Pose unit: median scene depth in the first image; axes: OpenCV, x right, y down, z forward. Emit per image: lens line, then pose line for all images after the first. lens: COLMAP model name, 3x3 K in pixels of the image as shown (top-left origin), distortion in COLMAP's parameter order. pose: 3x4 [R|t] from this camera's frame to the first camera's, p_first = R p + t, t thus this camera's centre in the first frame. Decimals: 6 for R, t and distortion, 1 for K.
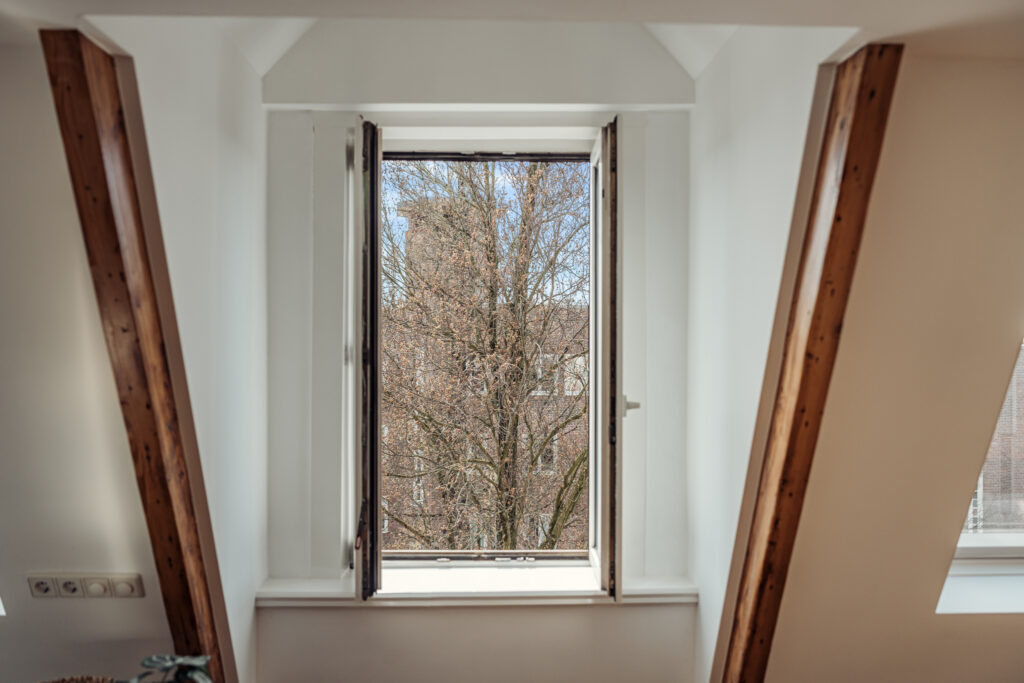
lens RADIAL K [[814.7, 0, 512.0], [0, 814.7, 341.5], [0, 0, 1]] dist [-0.025631, 0.001625]
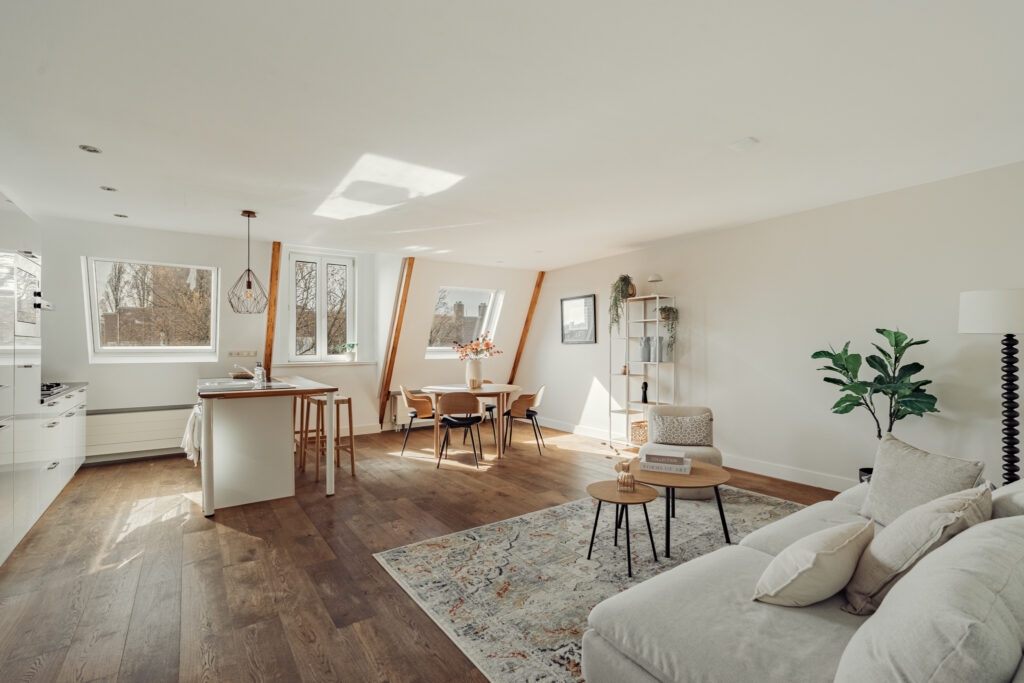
lens RADIAL K [[463.8, 0, 511.7], [0, 463.8, 344.5], [0, 0, 1]] dist [-0.002571, 0.000051]
pose [[0.837071, -0.002232, 0.547090, -0.831380], [-0.003938, 0.999941, 0.010106, 0.270156], [-0.547081, -0.010614, 0.837013, -2.339043]]
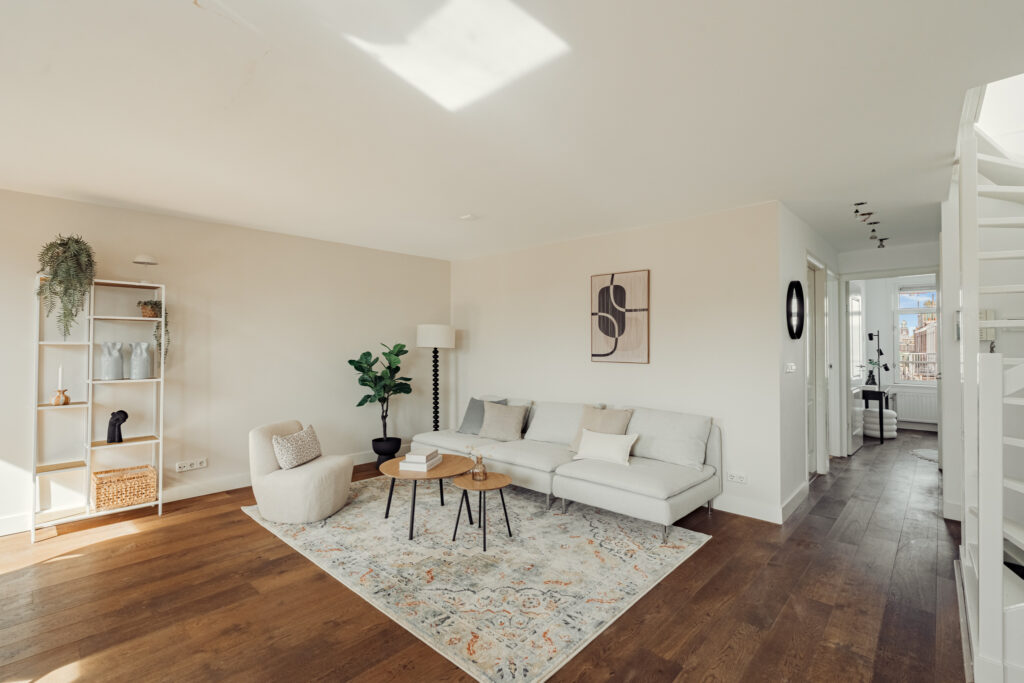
lens RADIAL K [[460.7, 0, 509.5], [0, 460.7, 336.6], [0, 0, 1]] dist [-0.002374, -0.000302]
pose [[-0.708536, 0.014206, 0.705531, -1.046850], [-0.013998, 0.999318, -0.034179, 0.267435], [-0.705535, -0.034094, -0.707854, -0.036566]]
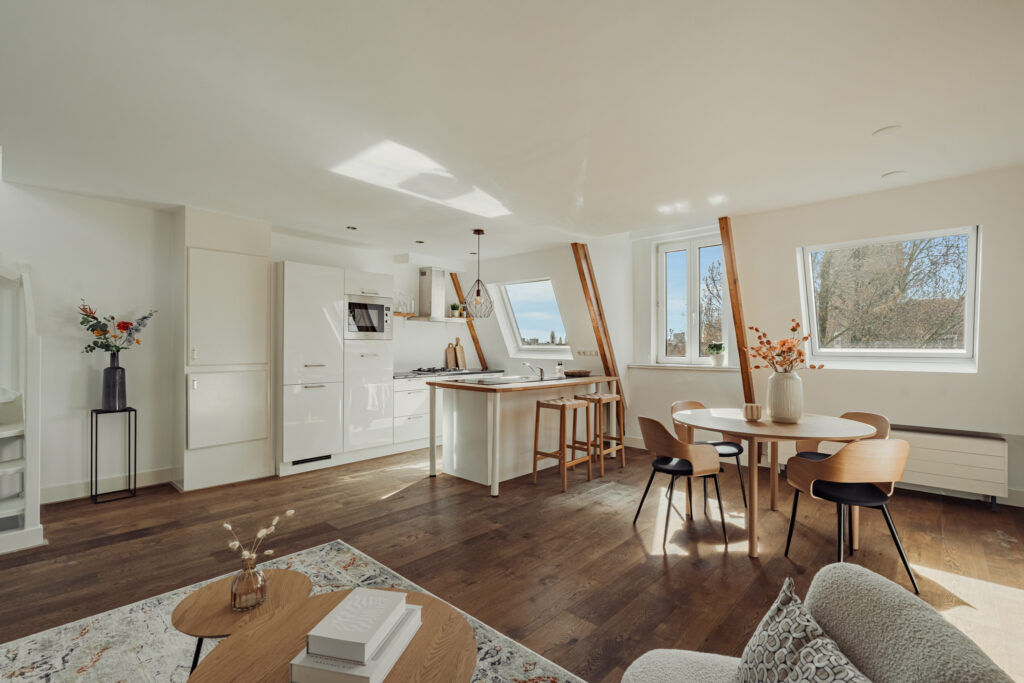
lens RADIAL K [[469.7, 0, 505.8], [0, 469.7, 344.2], [0, 0, 1]] dist [-0.002701, 0.000104]
pose [[0.708657, -0.001546, -0.705552, 1.293675], [0.008027, 0.999951, 0.005871, 0.283822], [0.705508, -0.009825, 0.708634, -1.540289]]
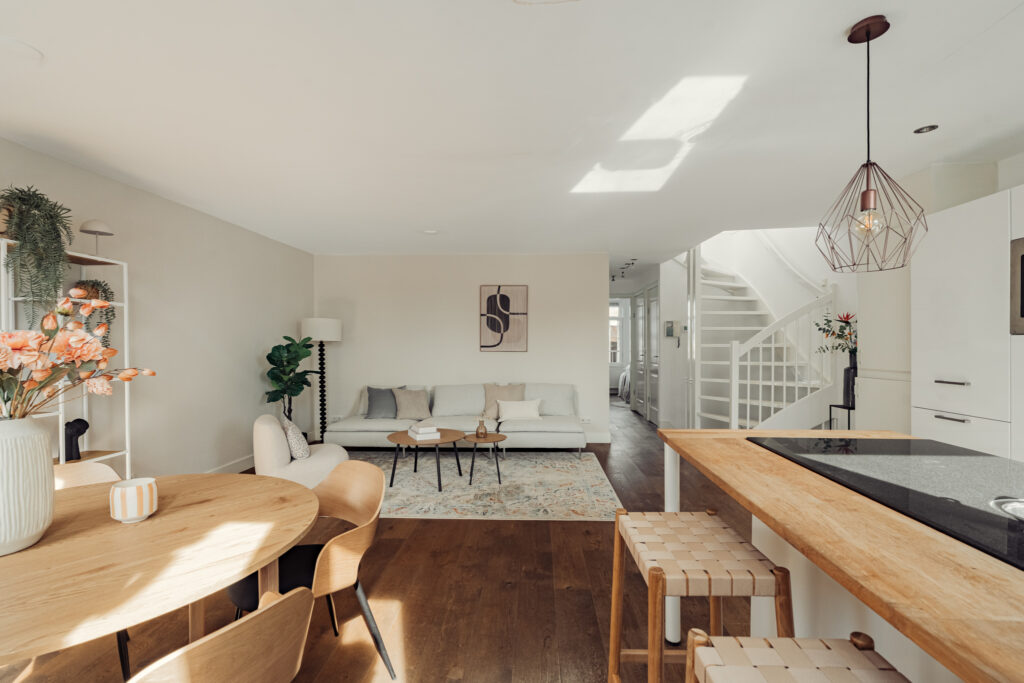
lens RADIAL K [[463.8, 0, 511.7], [0, 463.8, 344.5], [0, 0, 1]] dist [-0.002571, 0.000051]
pose [[-0.996560, 0.000687, 0.082866, -0.035063], [-0.000527, 0.999893, -0.014630, 0.312532], [-0.082867, -0.014623, -0.996453, 1.195211]]
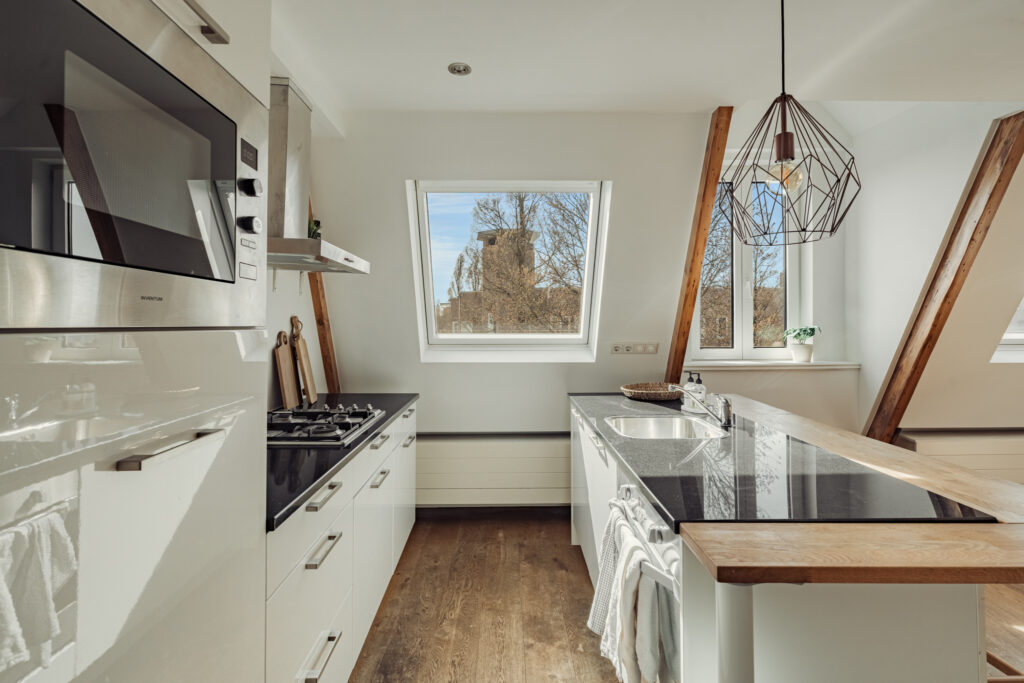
lens RADIAL K [[471.5, 0, 512.5], [0, 471.5, 318.1], [0, 0, 1]] dist [-0.001744, 0.000356]
pose [[0.999888, -0.004999, -0.014137, -1.057047], [0.005007, 0.999987, 0.000545, 0.258257], [0.014134, -0.000616, 0.999900, -0.473028]]
